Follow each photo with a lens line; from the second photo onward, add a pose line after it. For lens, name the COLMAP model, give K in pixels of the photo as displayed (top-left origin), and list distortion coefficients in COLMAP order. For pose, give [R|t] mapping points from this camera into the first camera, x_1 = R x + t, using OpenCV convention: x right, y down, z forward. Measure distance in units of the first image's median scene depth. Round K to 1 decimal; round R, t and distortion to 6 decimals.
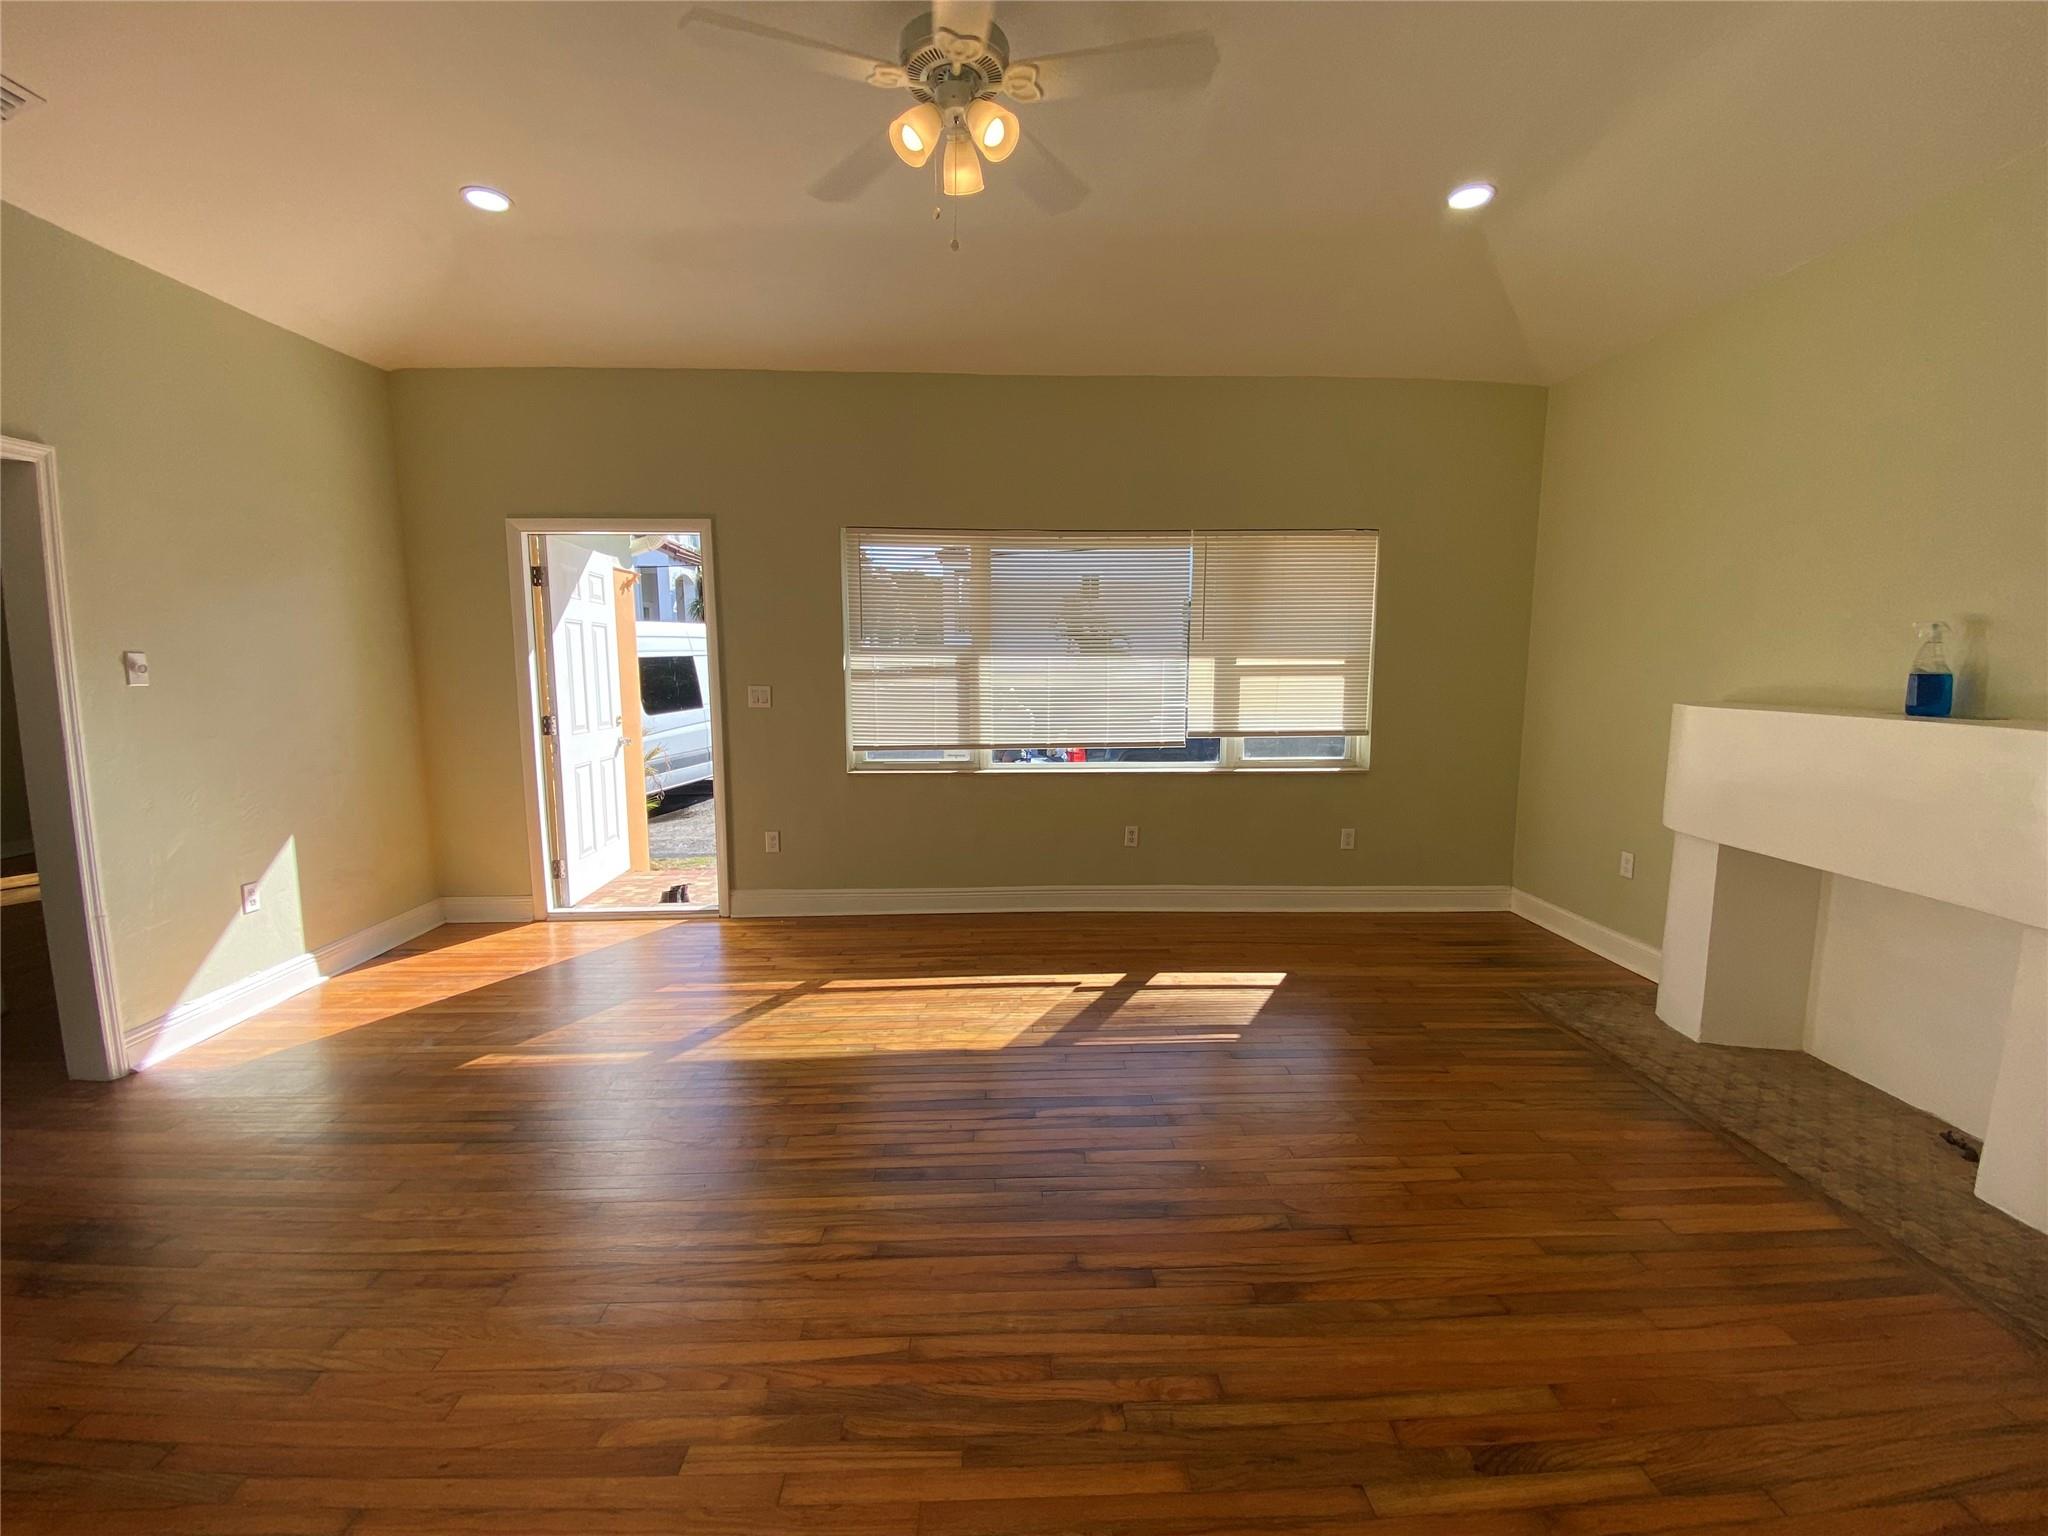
lens RADIAL K [[836.6, 0, 1024.0], [0, 836.6, 768.0], [0, 0, 1]] dist [0.014912, -0.018082]
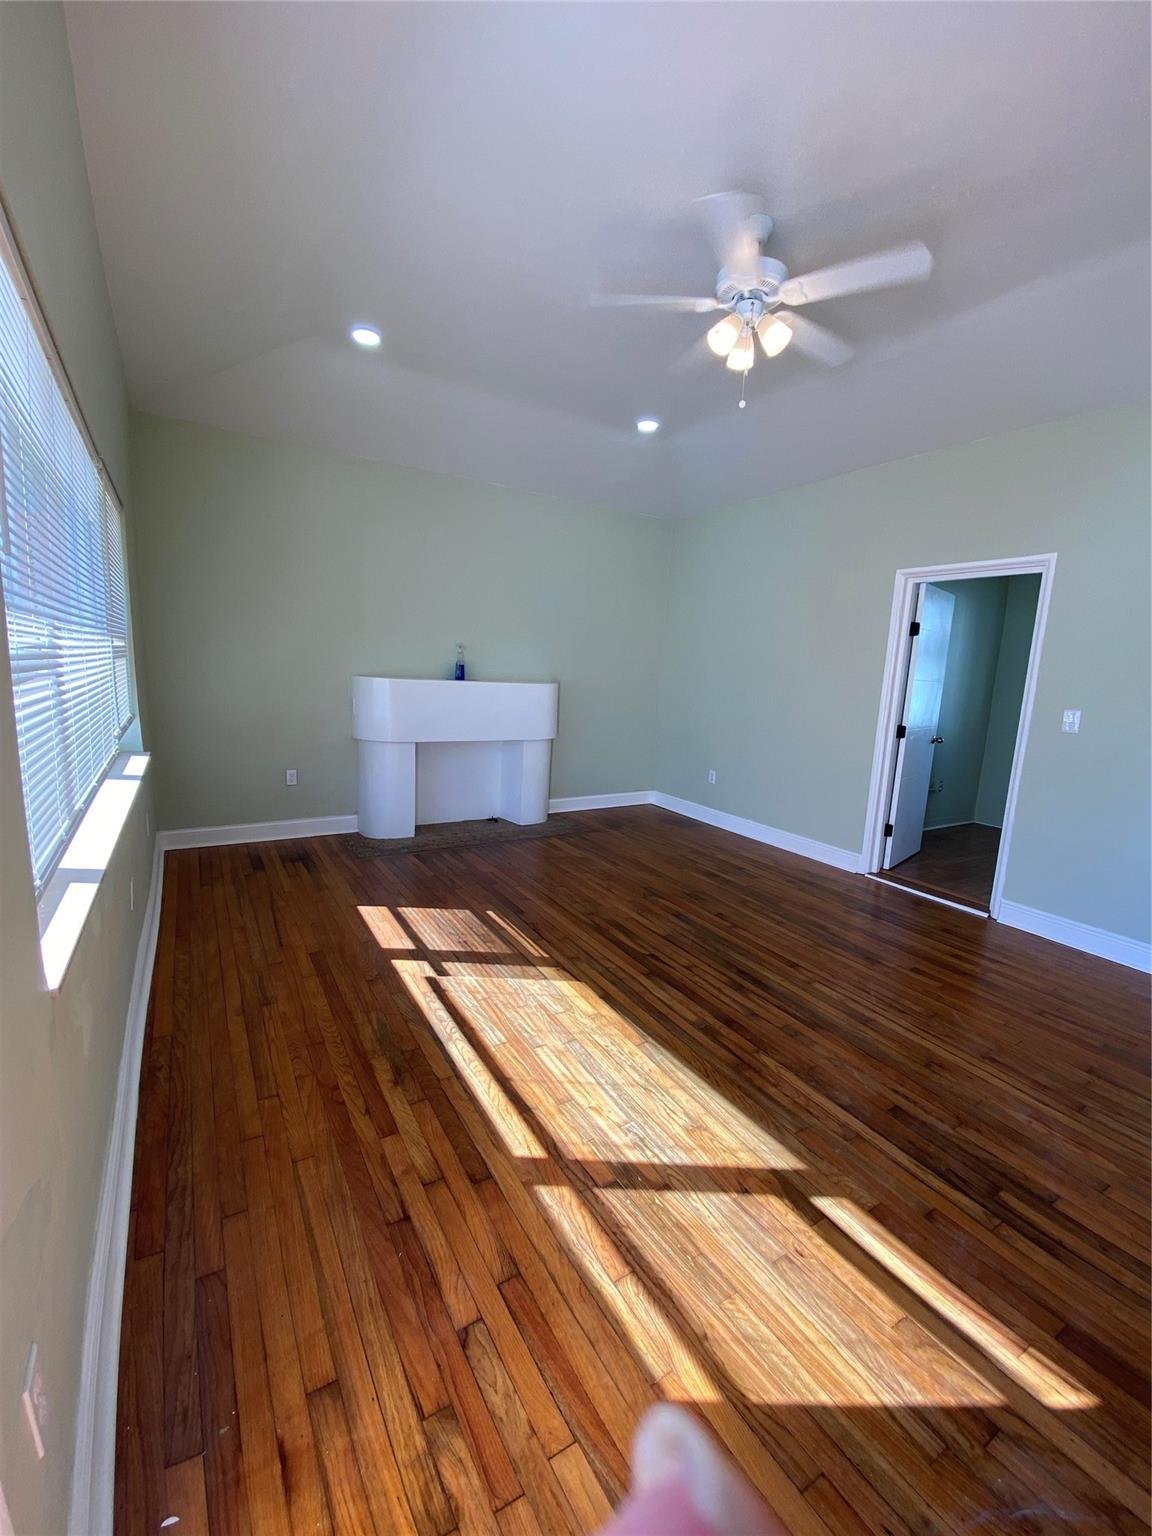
lens RADIAL K [[627.4, 0, 576.0], [0, 627.4, 768.0], [0, 0, 1]] dist [0.014912, -0.018082]
pose [[-0.503443, -0.153282, 0.850324, -0.699621], [0.063351, 0.974941, 0.213253, -0.150196], [-0.861703, 0.161230, -0.481116, 1.315432]]
